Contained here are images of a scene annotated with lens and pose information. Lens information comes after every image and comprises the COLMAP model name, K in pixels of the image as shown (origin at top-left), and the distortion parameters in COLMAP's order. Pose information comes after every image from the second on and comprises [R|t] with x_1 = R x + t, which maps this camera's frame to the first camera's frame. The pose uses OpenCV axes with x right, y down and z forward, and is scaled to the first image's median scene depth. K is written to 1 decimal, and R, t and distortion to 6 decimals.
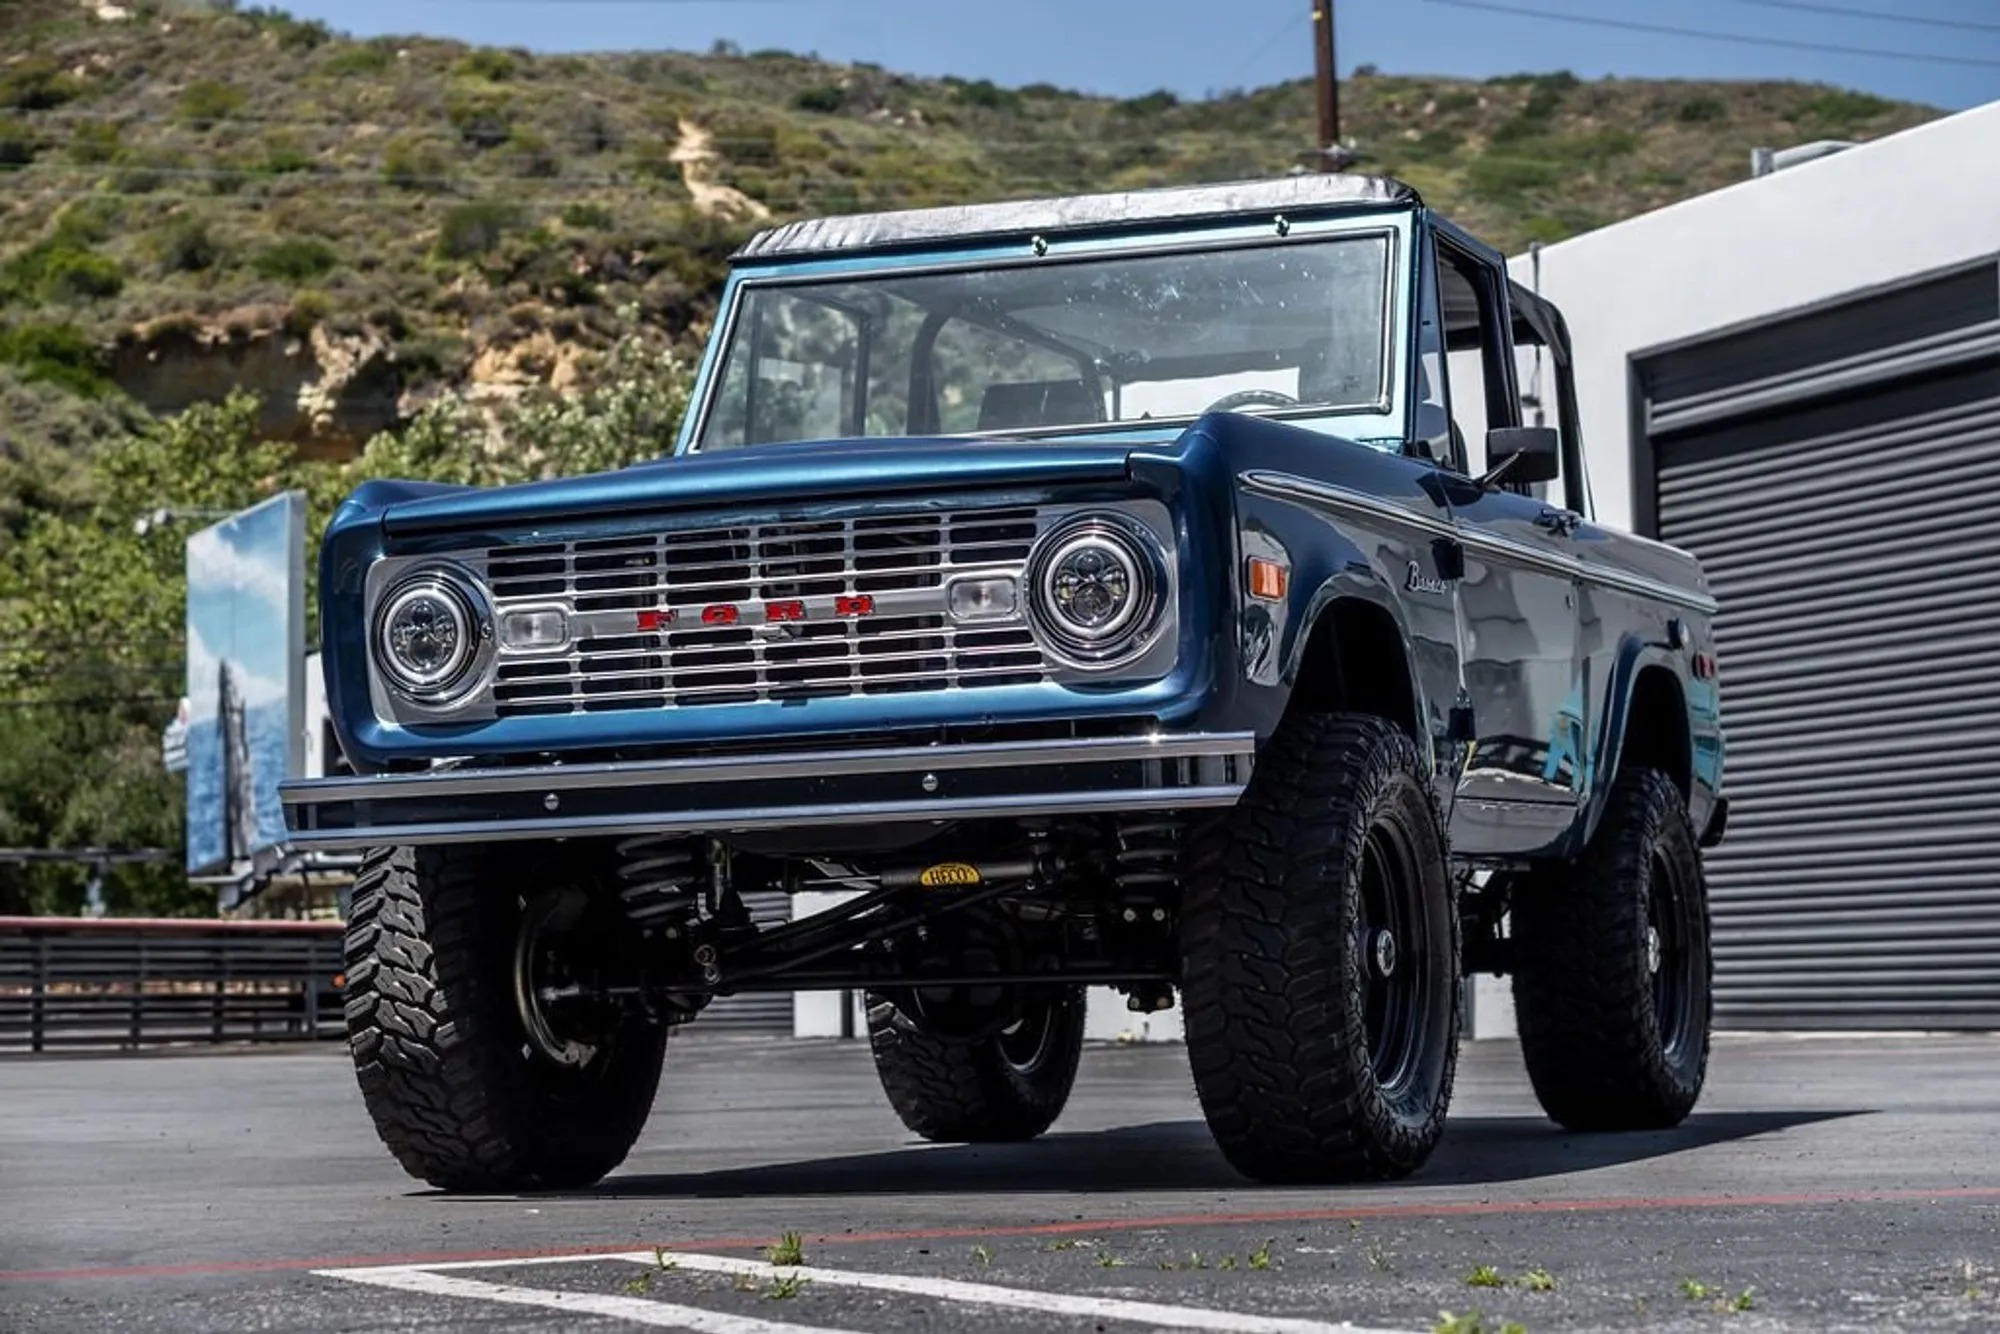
lens RADIAL K [[4284.7, 0, 1028.5], [0, 4284.7, 657.5], [0, 0, 1]] dist [0.069280, -0.199358]
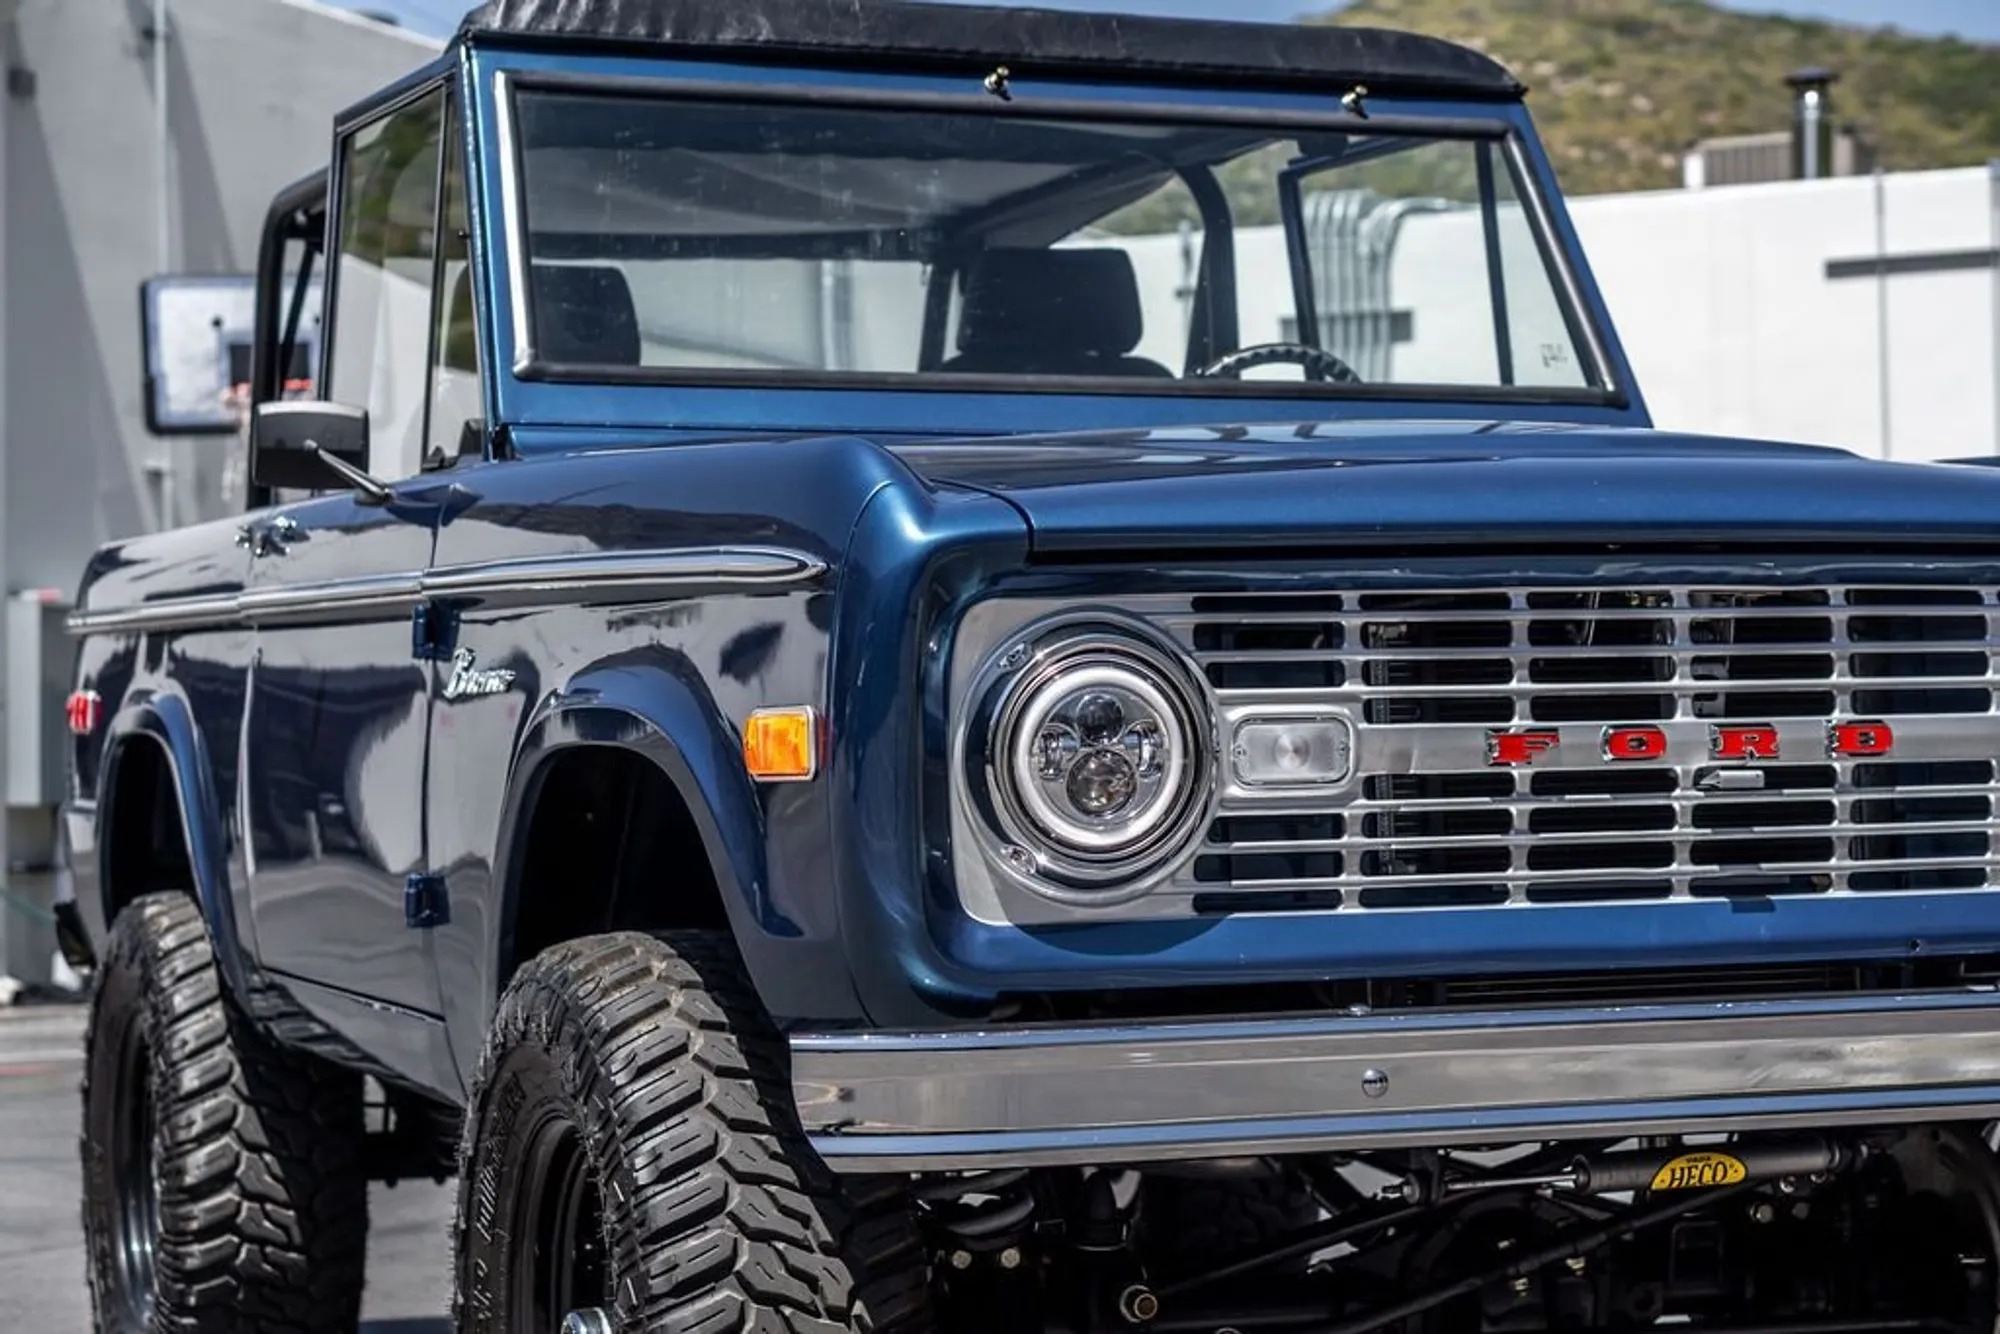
lens RADIAL K [[4344.9, 0, 902.7], [0, 4344.9, 565.7], [0, 0, 1]] dist [0.089800, -0.034505]
pose [[0.755599, 0.046658, 0.653370, -0.512253], [-0.055452, 0.998436, -0.007171, -0.023532], [-0.652683, -0.030812, 0.757005, 0.629133]]
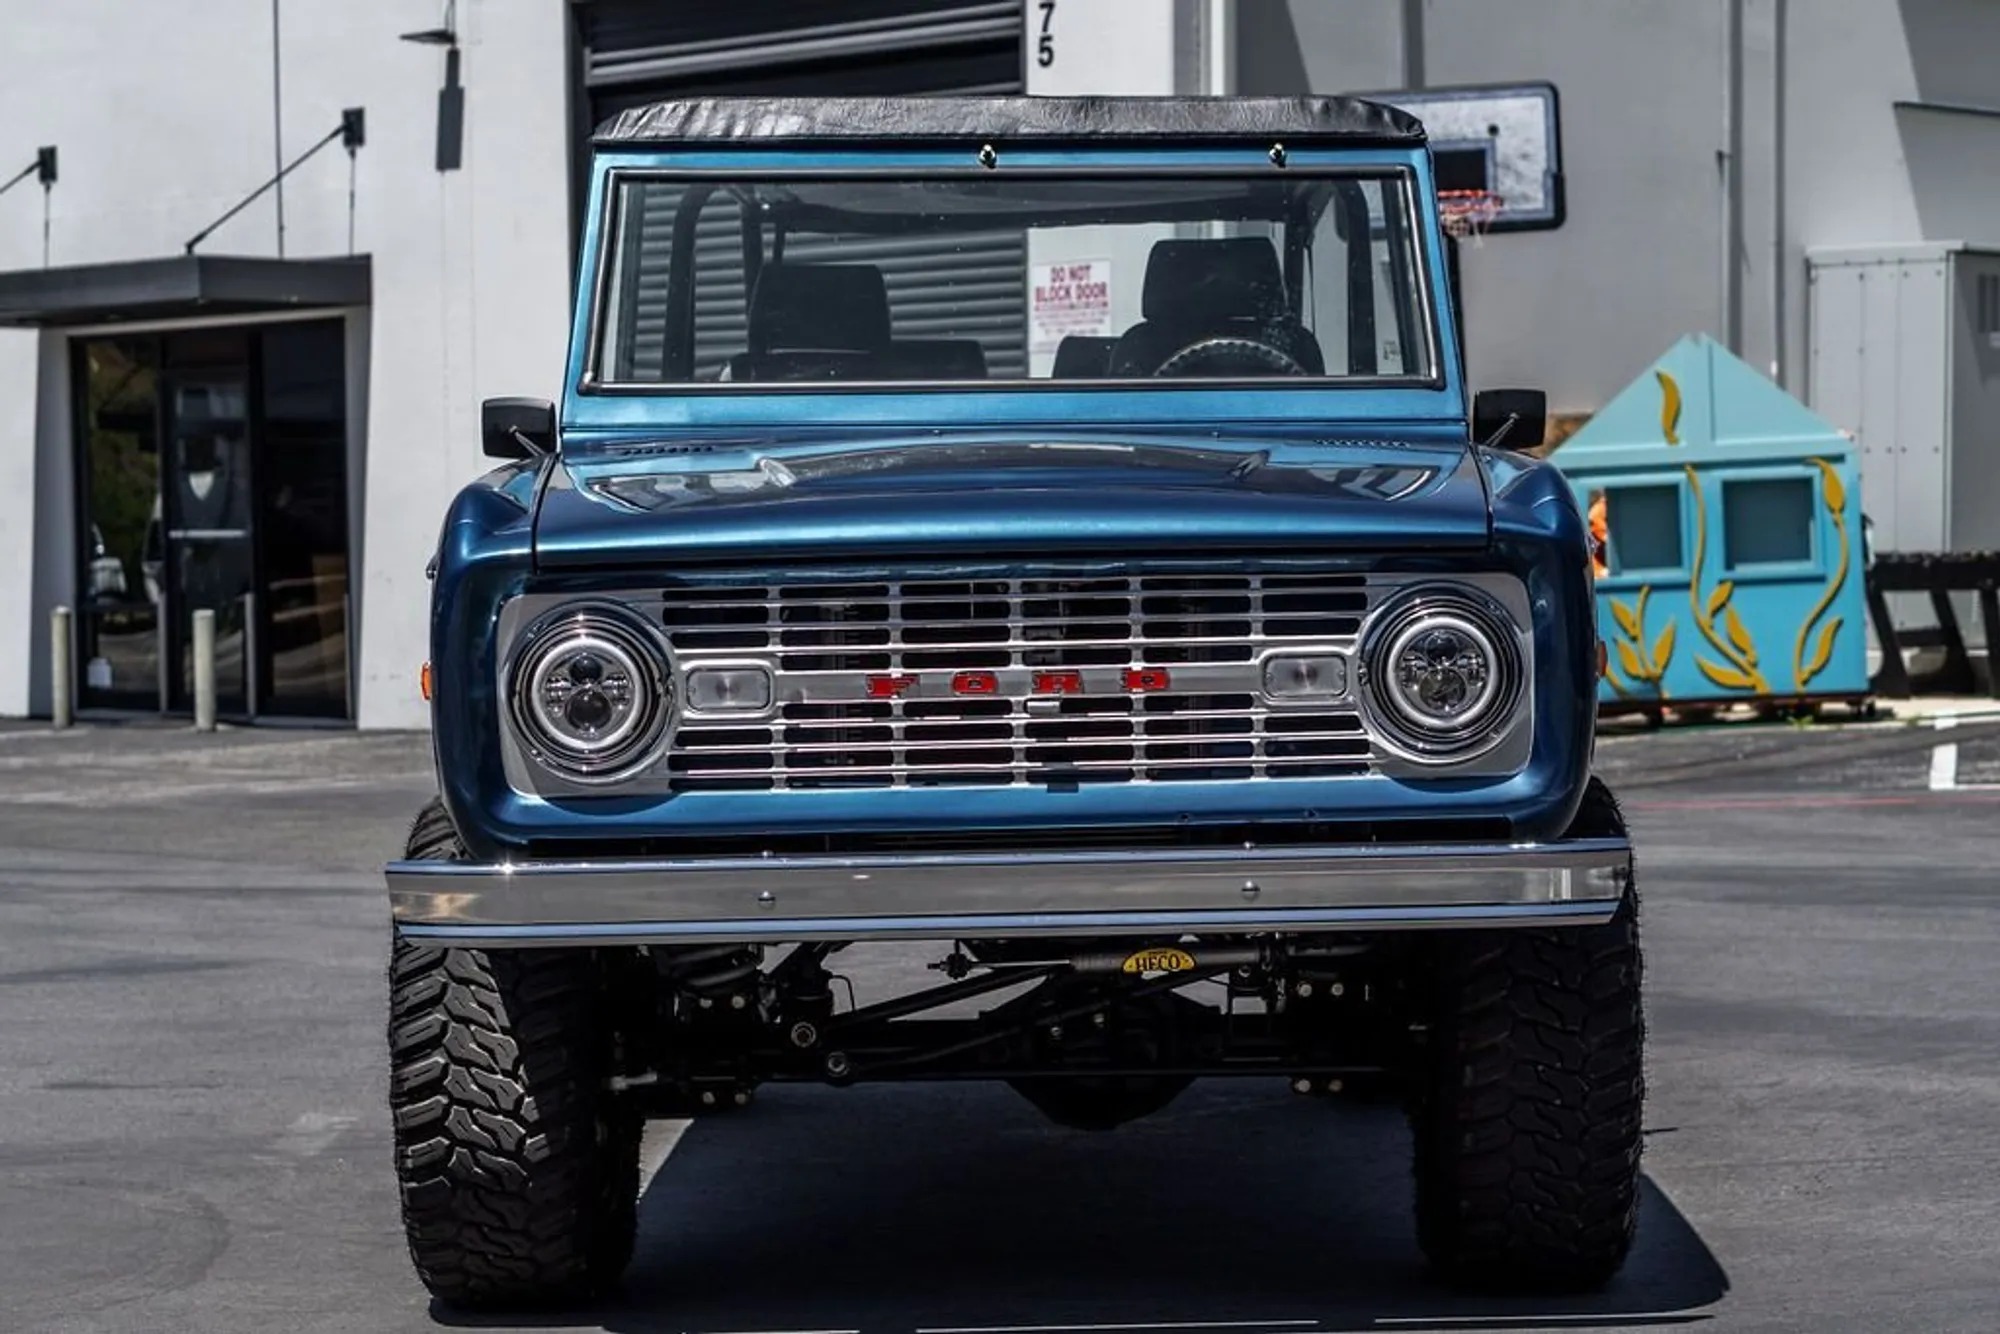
lens RADIAL K [[4499.2, 0, 1235.0], [0, 4499.2, 829.2], [0, 0, 1]] dist [-0.023357, -0.149130]
pose [[0.922926, -0.012845, 0.384763, -0.365642], [-0.041576, 0.990272, 0.132787, -0.101325], [-0.382726, -0.138550, 0.913414, 0.159553]]
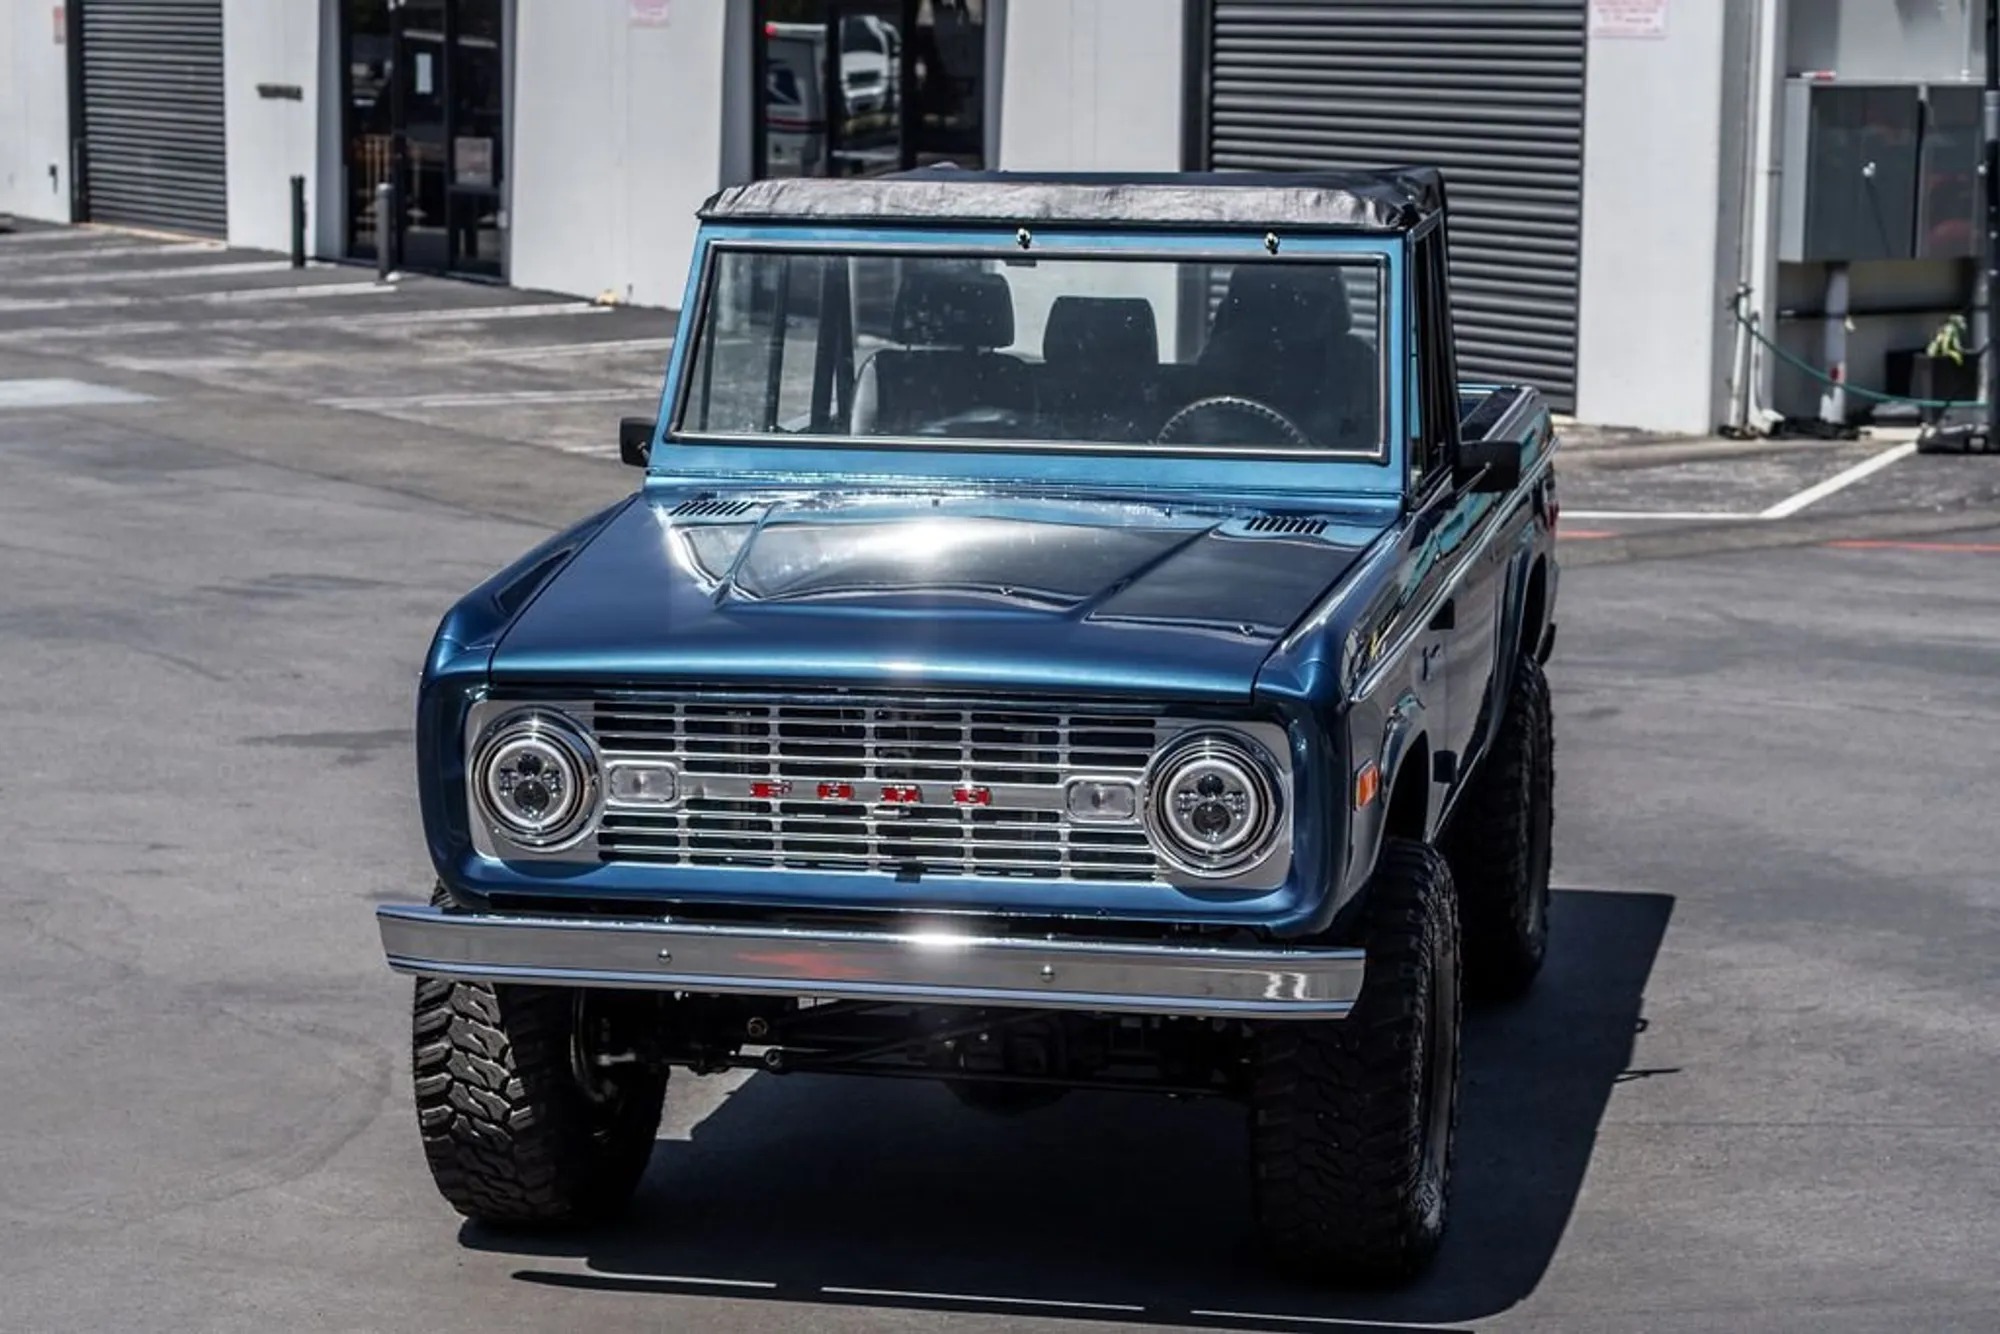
lens RADIAL K [[4498.1, 0, 1001.6], [0, 4498.1, 709.7], [0, 0, 1]] dist [0.059610, -0.195006]
pose [[0.988224, 0.005160, 0.152929, -0.197822], [-0.041468, 0.971063, 0.235196, -0.285909], [-0.147290, -0.238768, 0.959841, -0.049600]]
